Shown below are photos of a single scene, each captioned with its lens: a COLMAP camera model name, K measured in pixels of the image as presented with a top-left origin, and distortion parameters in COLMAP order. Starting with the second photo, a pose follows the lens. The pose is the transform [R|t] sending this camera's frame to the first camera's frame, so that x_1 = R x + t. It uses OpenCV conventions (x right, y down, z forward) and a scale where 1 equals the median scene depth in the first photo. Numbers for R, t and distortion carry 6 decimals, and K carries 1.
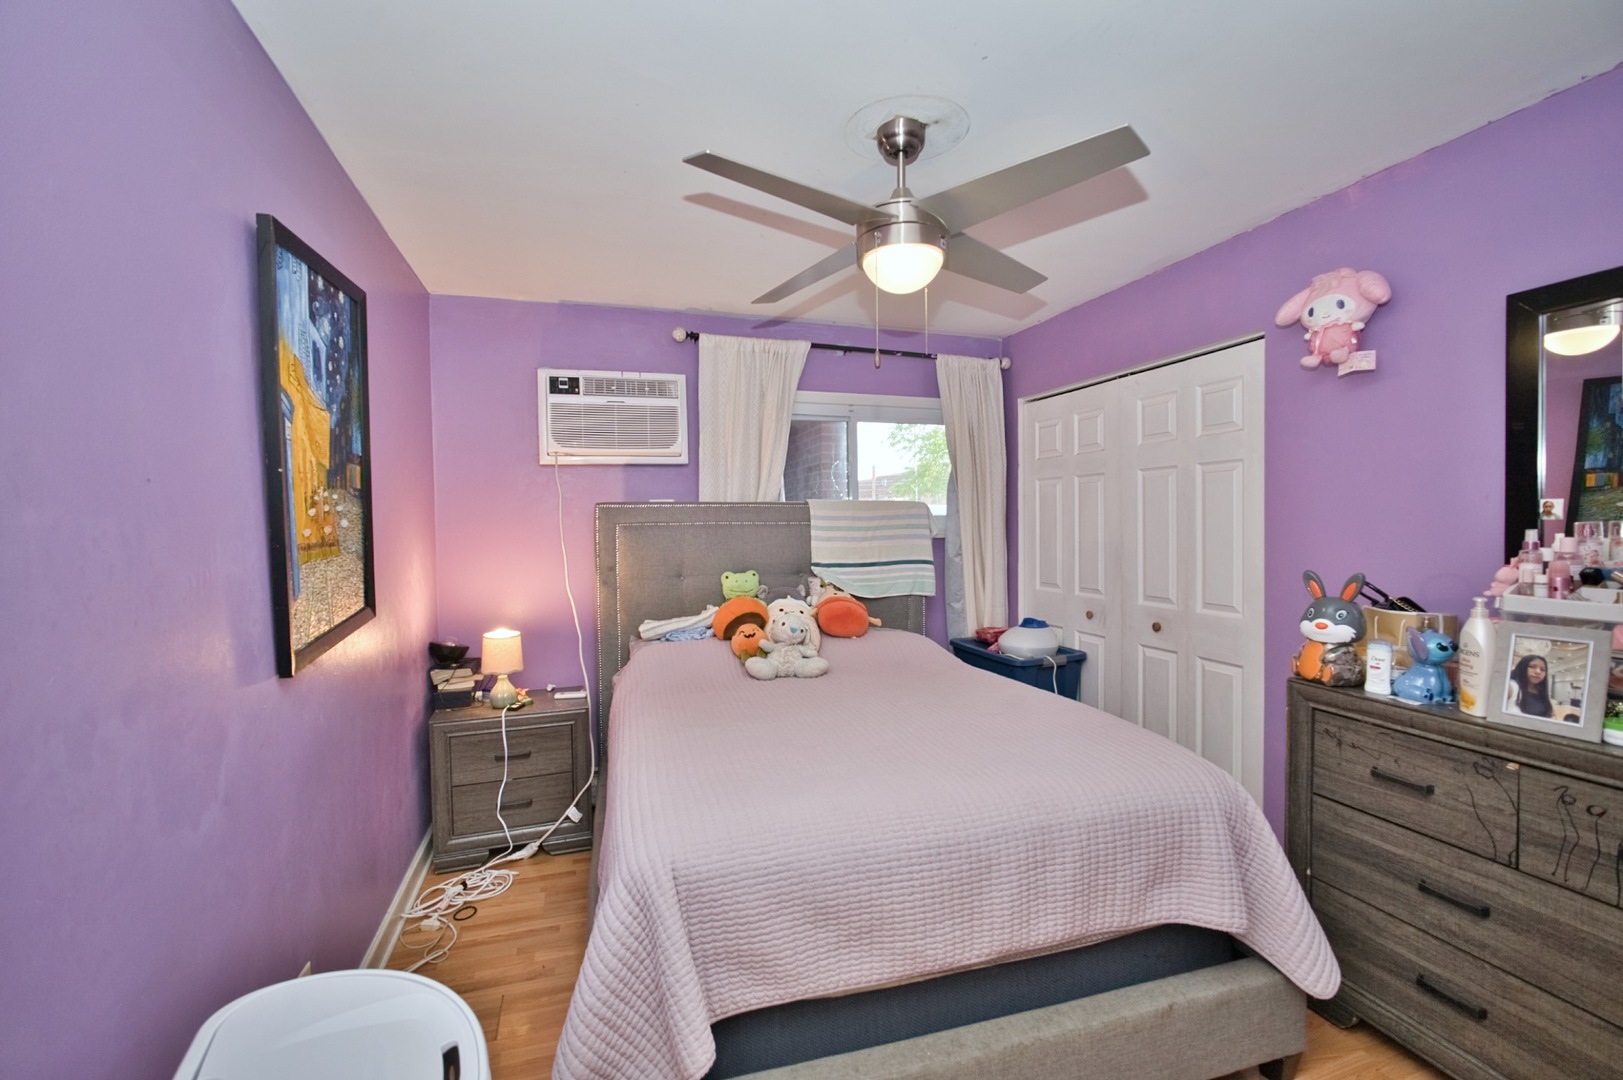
lens RADIAL K [[704.8, 0, 809.7], [0, 704.8, 540.8], [0, 0, 1]] dist [-0.023801, 0.006887]
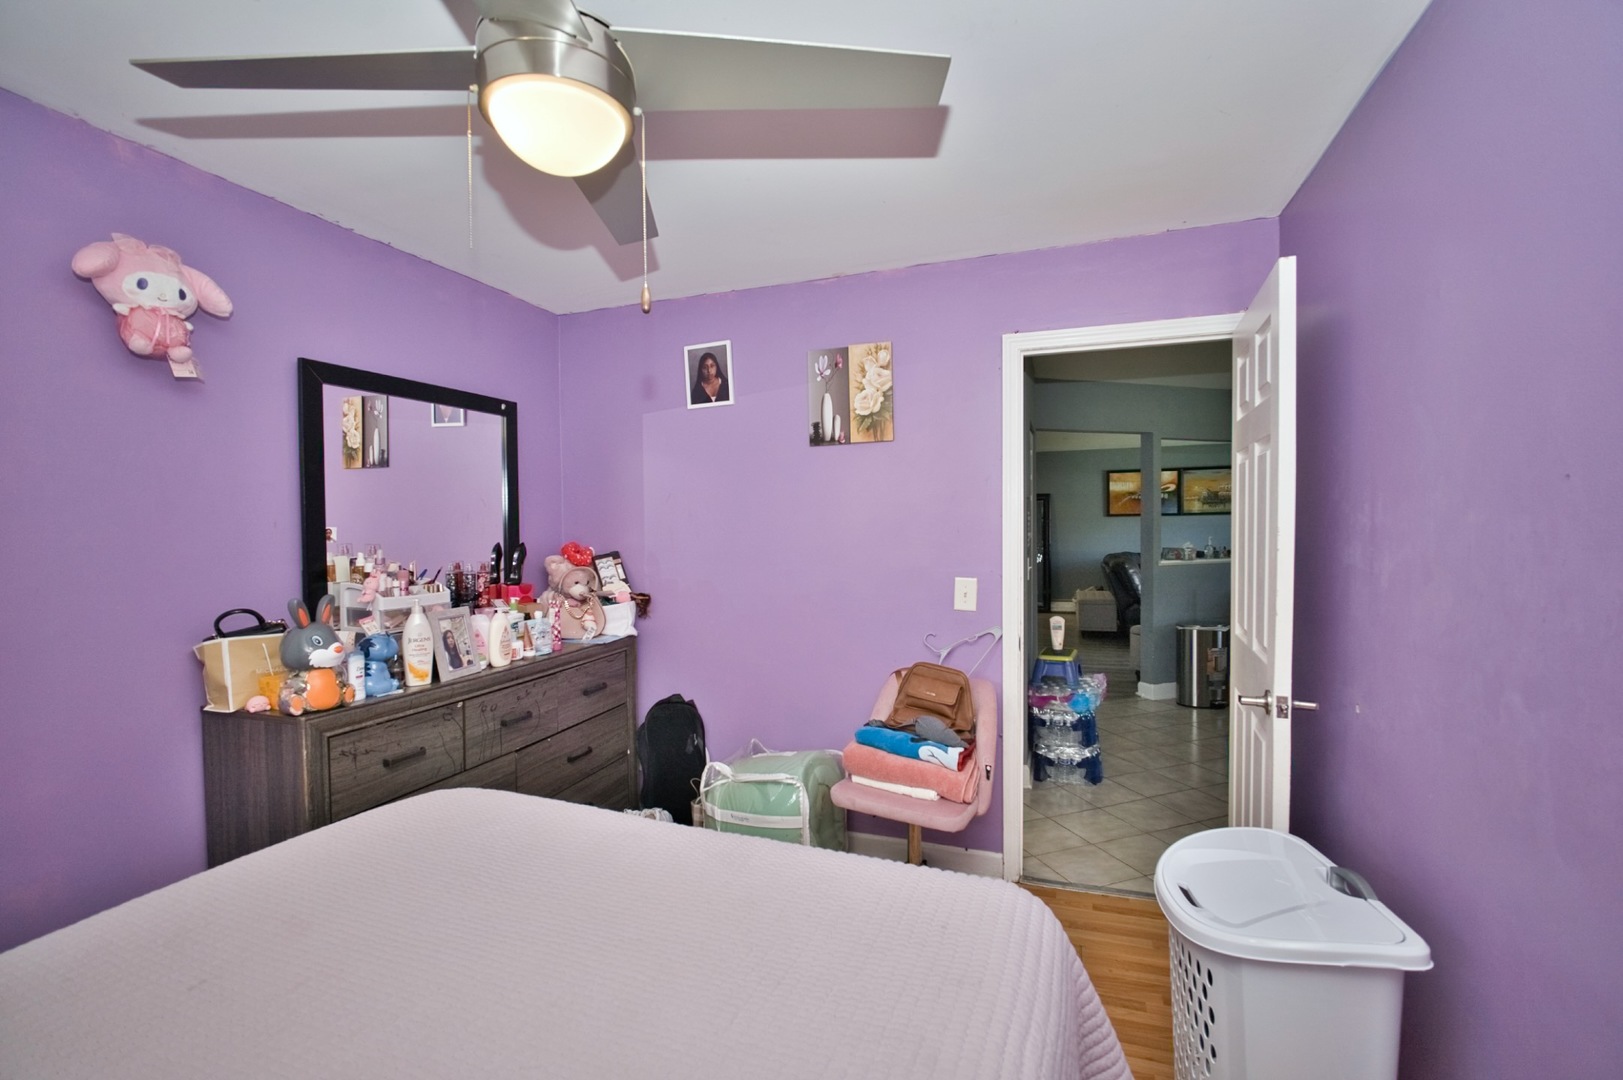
lens RADIAL K [[704.8, 0, 809.7], [0, 704.8, 540.8], [0, 0, 1]] dist [-0.023801, 0.006887]
pose [[-0.792379, 0.009096, 0.609961, -0.428949], [0.038471, 0.998644, 0.035085, -0.044246], [-0.608814, 0.051267, -0.791655, 1.429330]]
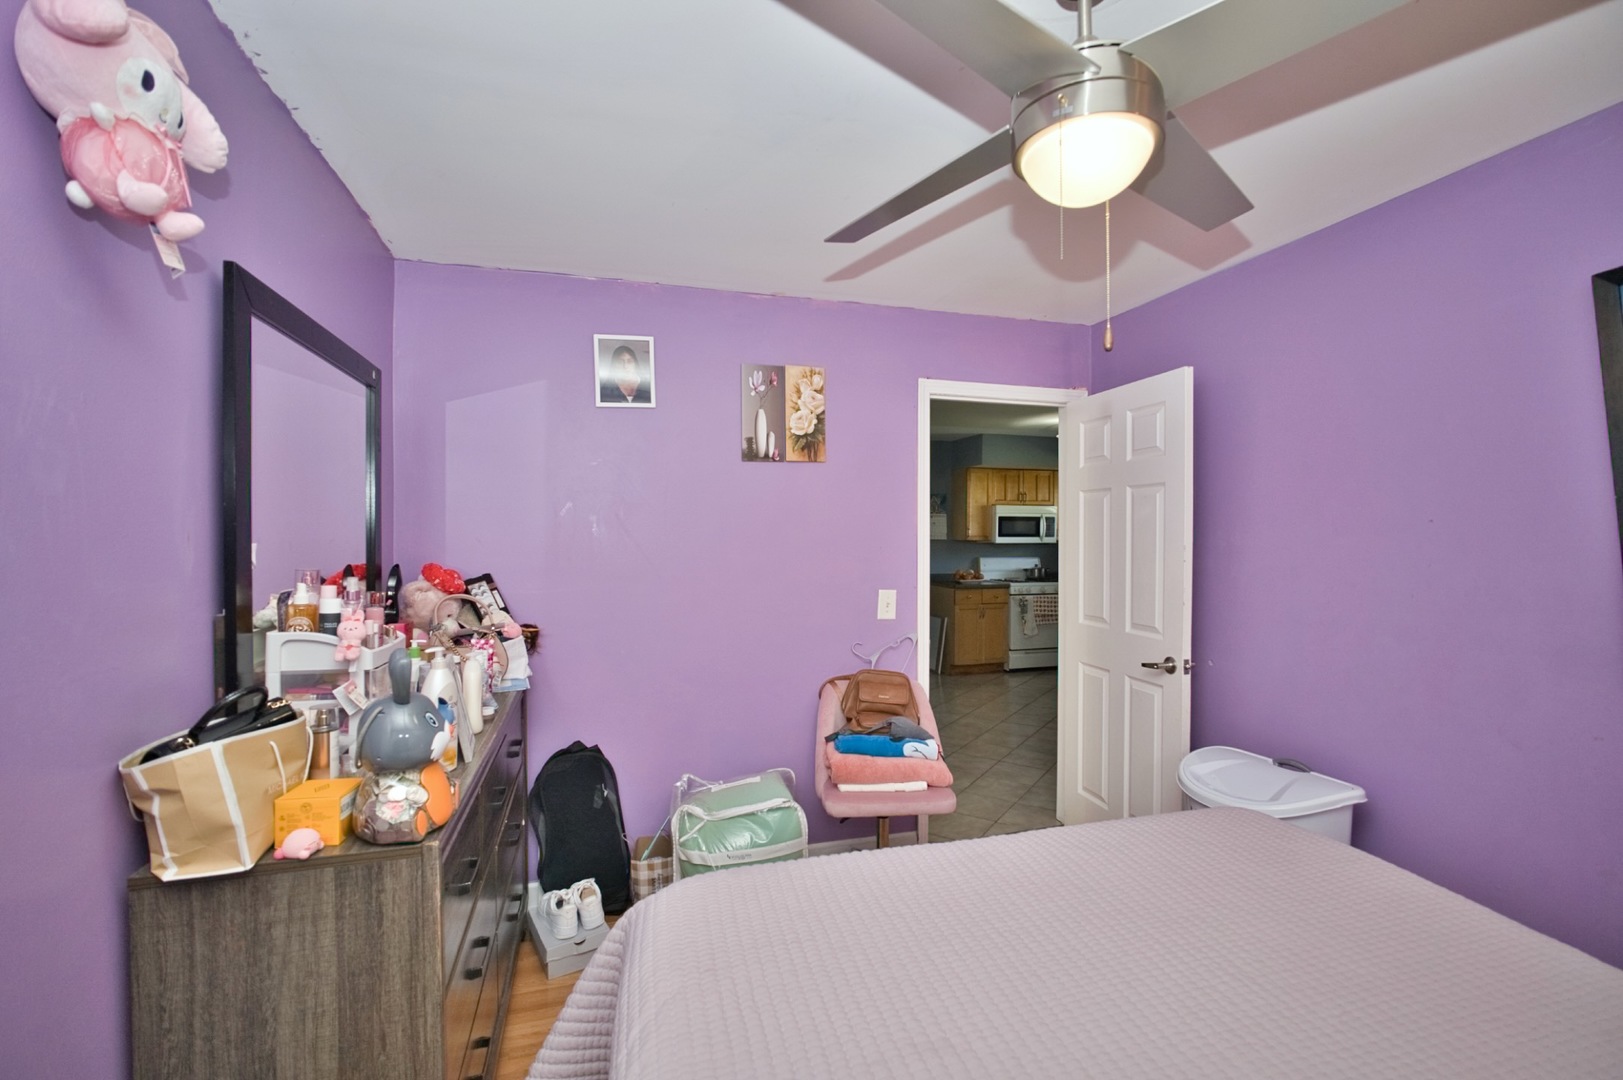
lens RADIAL K [[704.8, 0, 809.7], [0, 704.8, 540.8], [0, 0, 1]] dist [-0.023801, 0.006887]
pose [[-0.999769, 0.017033, 0.013137, 0.400018], [0.017456, 0.999311, 0.032765, -0.075307], [-0.012570, 0.032987, -0.999377, 1.720886]]
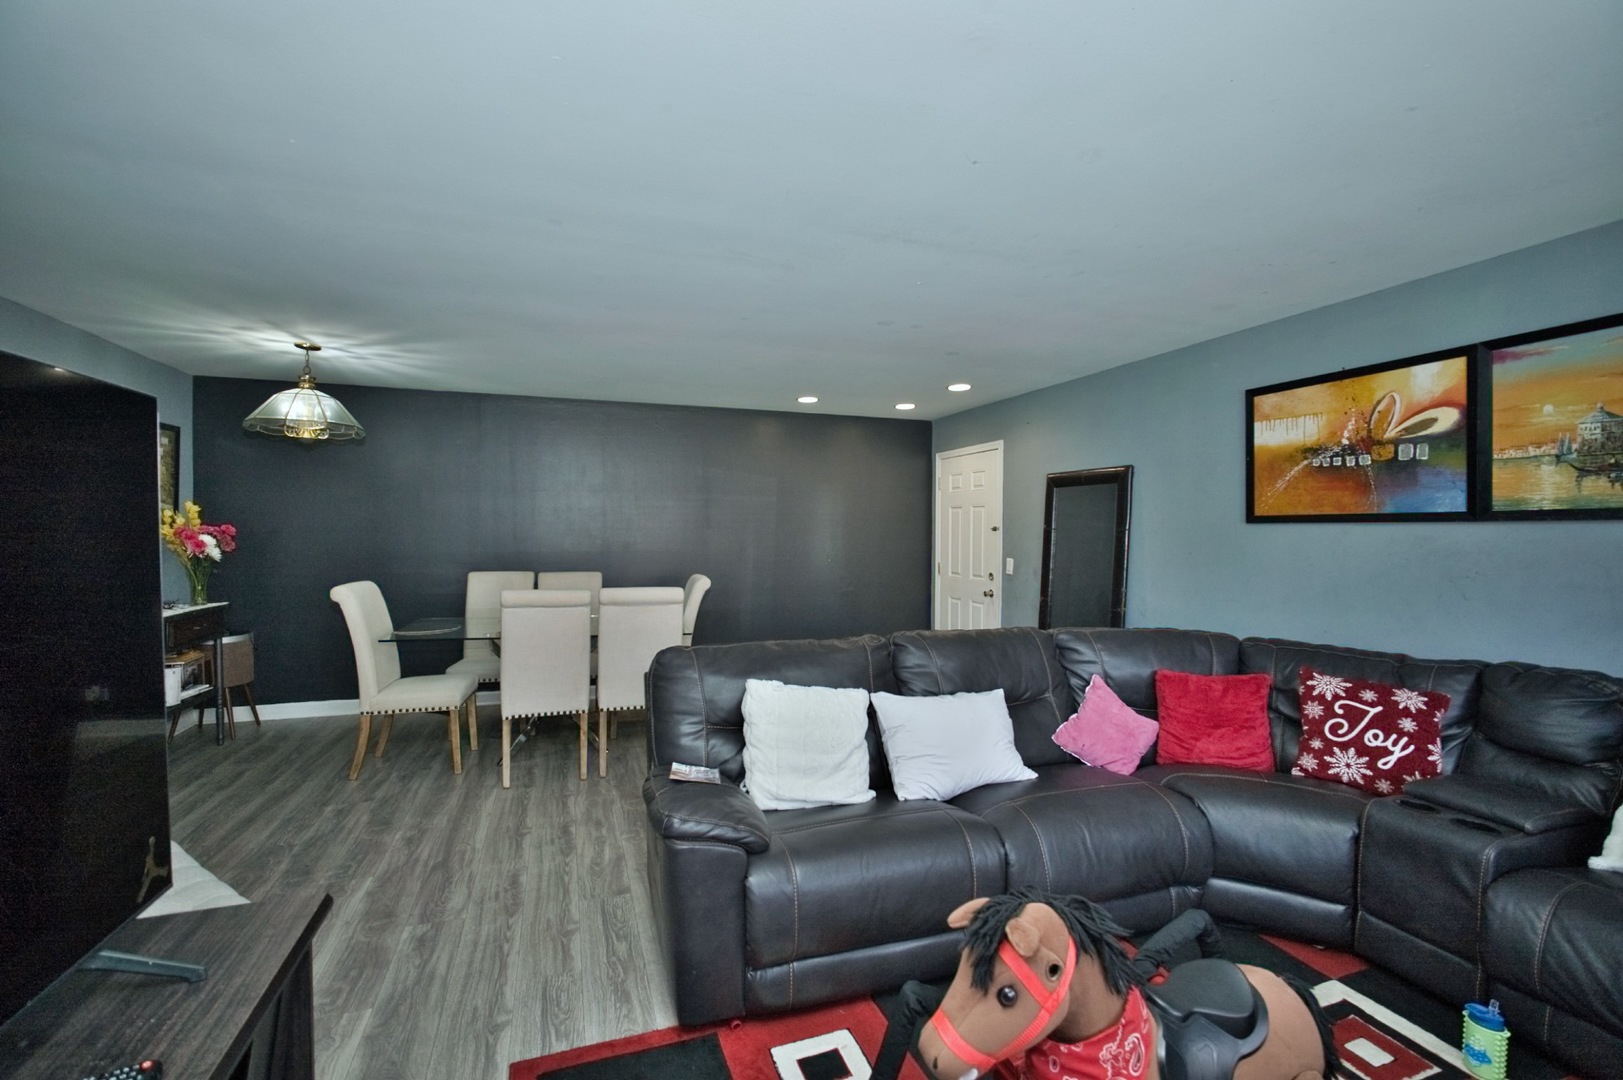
lens RADIAL K [[704.8, 0, 809.7], [0, 704.8, 540.8], [0, 0, 1]] dist [-0.023801, 0.006887]
pose [[-0.025324, -0.002752, 0.999676, -0.806829], [0.015353, 0.999877, 0.003141, 0.078490], [-0.999561, 0.015428, -0.025279, -3.278009]]
